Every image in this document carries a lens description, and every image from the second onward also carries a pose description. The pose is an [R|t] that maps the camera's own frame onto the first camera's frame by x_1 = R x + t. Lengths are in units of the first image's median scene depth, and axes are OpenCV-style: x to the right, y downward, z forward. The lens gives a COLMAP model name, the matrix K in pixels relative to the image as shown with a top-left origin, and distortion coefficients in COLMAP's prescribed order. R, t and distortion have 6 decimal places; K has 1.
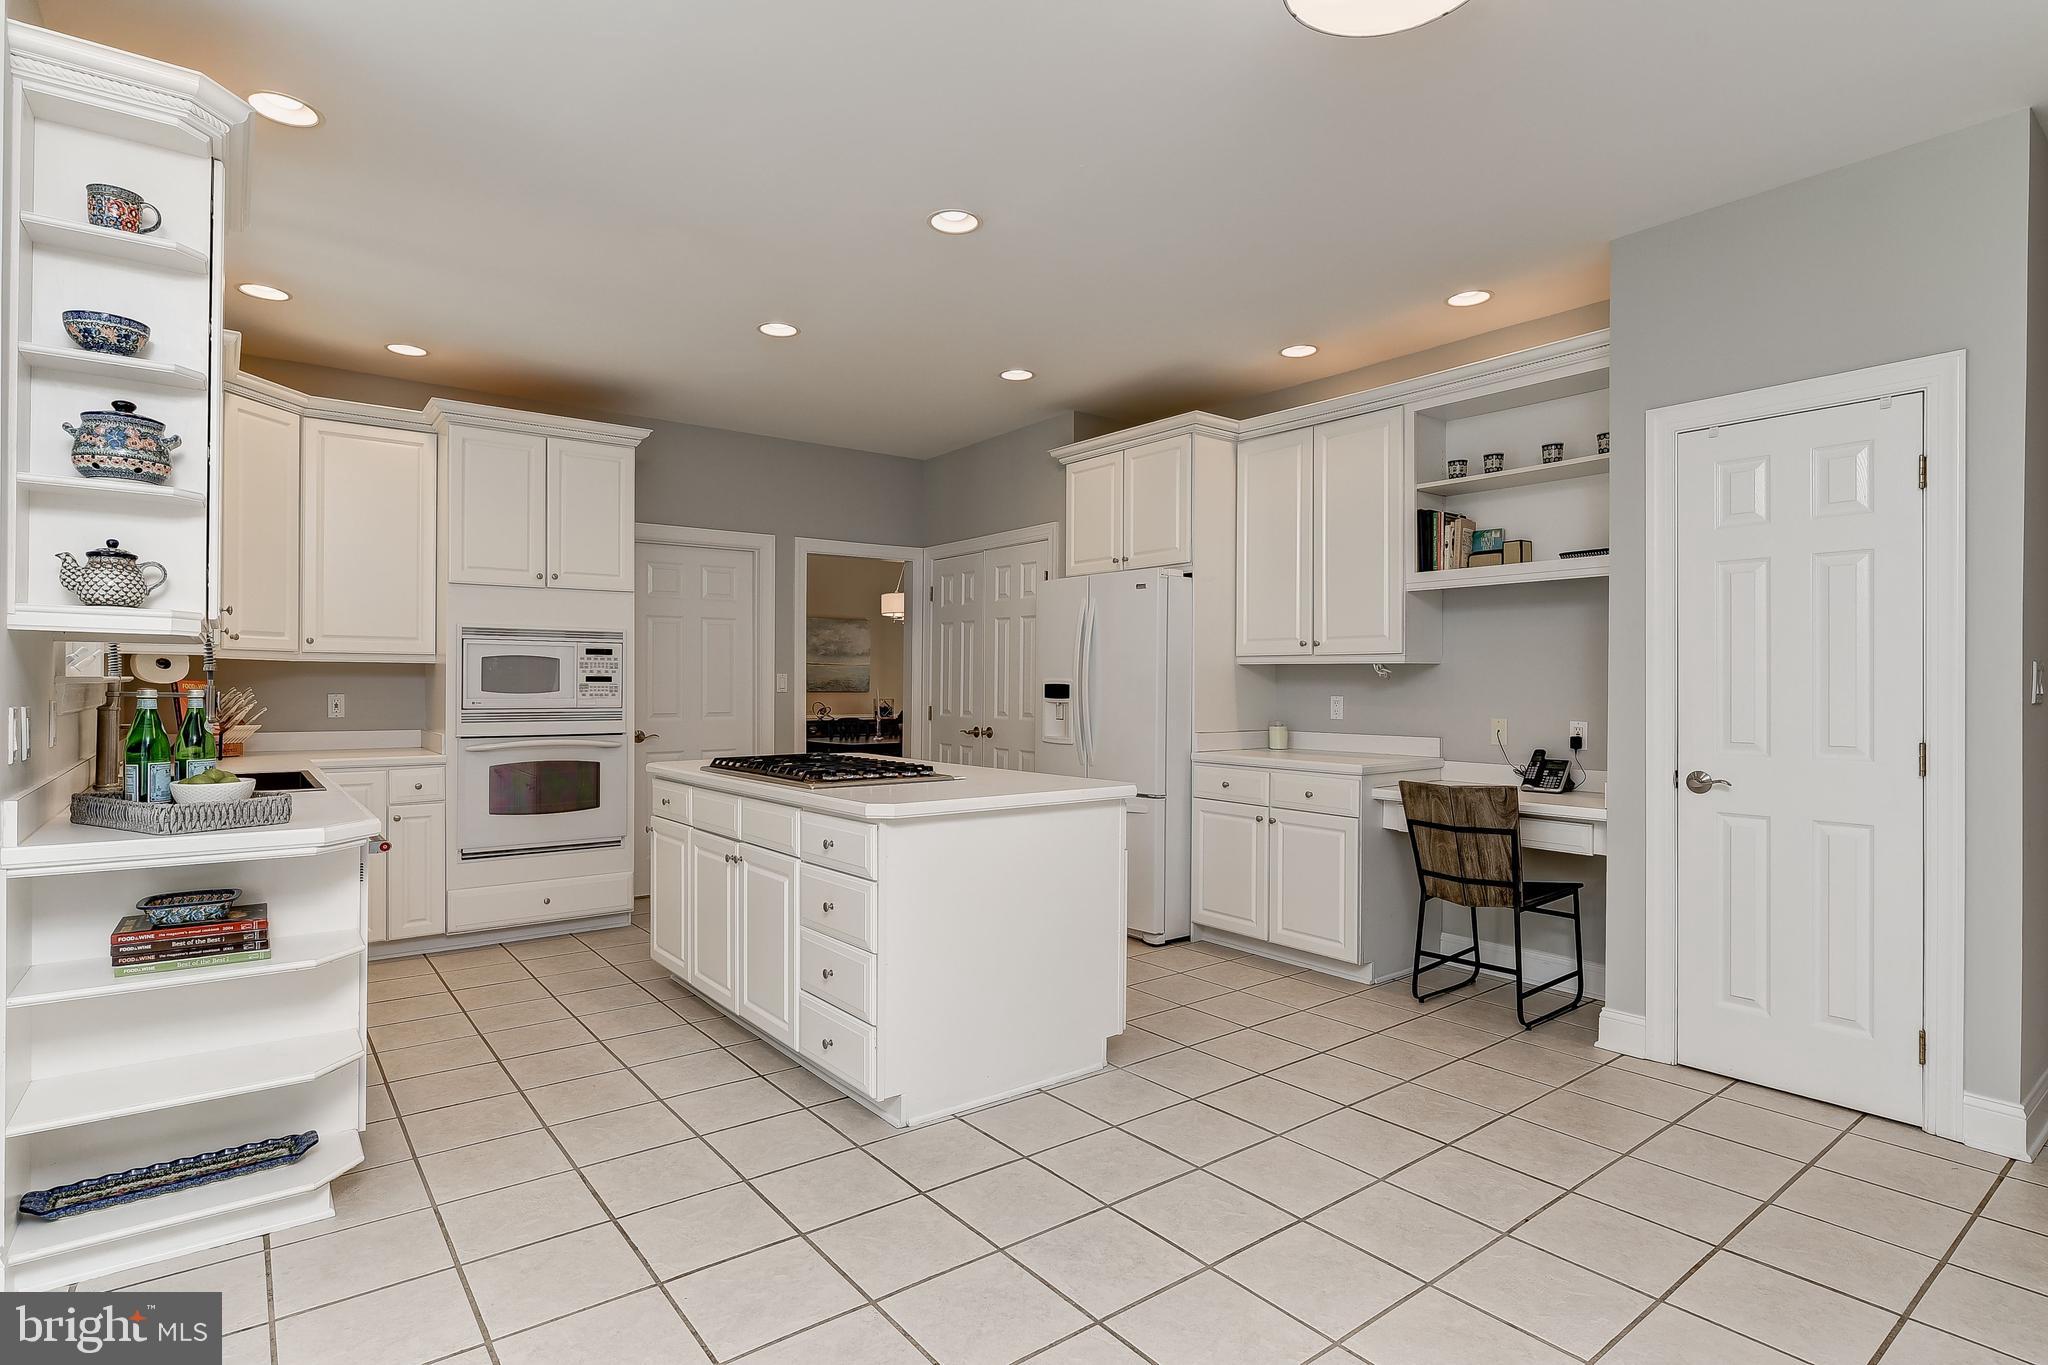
lens RADIAL K [[1026.3, 0, 1020.4], [0, 1026.3, 682.3], [0, 0, 1]] dist [-0.003642, 0.000719]
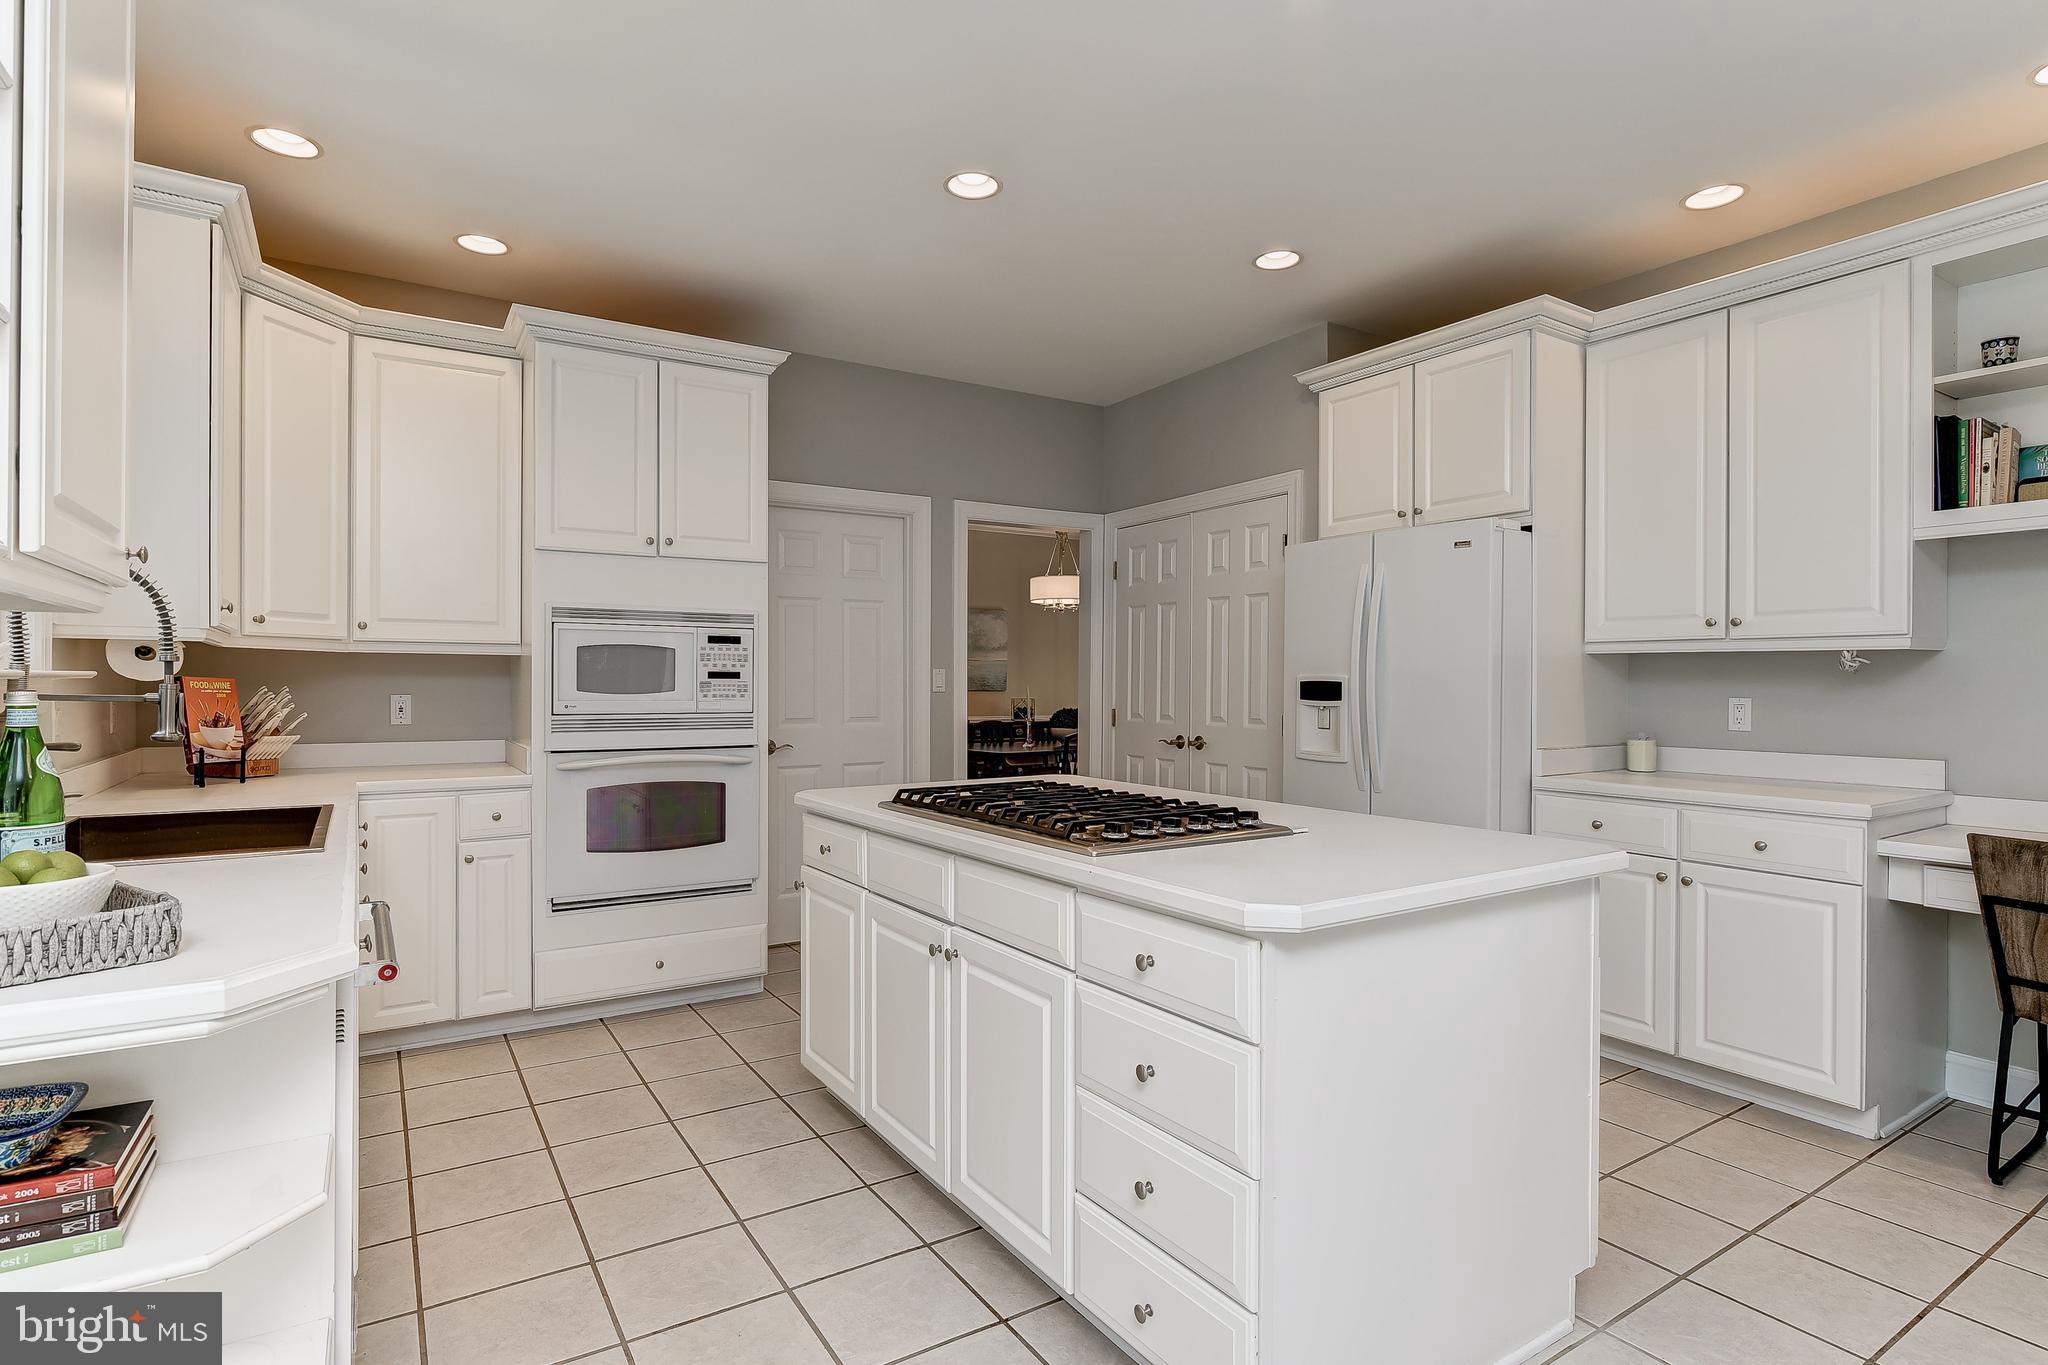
lens RADIAL K [[1026.3, 0, 1020.4], [0, 1026.3, 682.3], [0, 0, 1]] dist [-0.003642, 0.000719]
pose [[0.996016, -0.000735, -0.089177, -0.126652], [0.000861, 0.999999, 0.001376, 0.001365], [0.089176, -0.001447, 0.996015, 0.264869]]
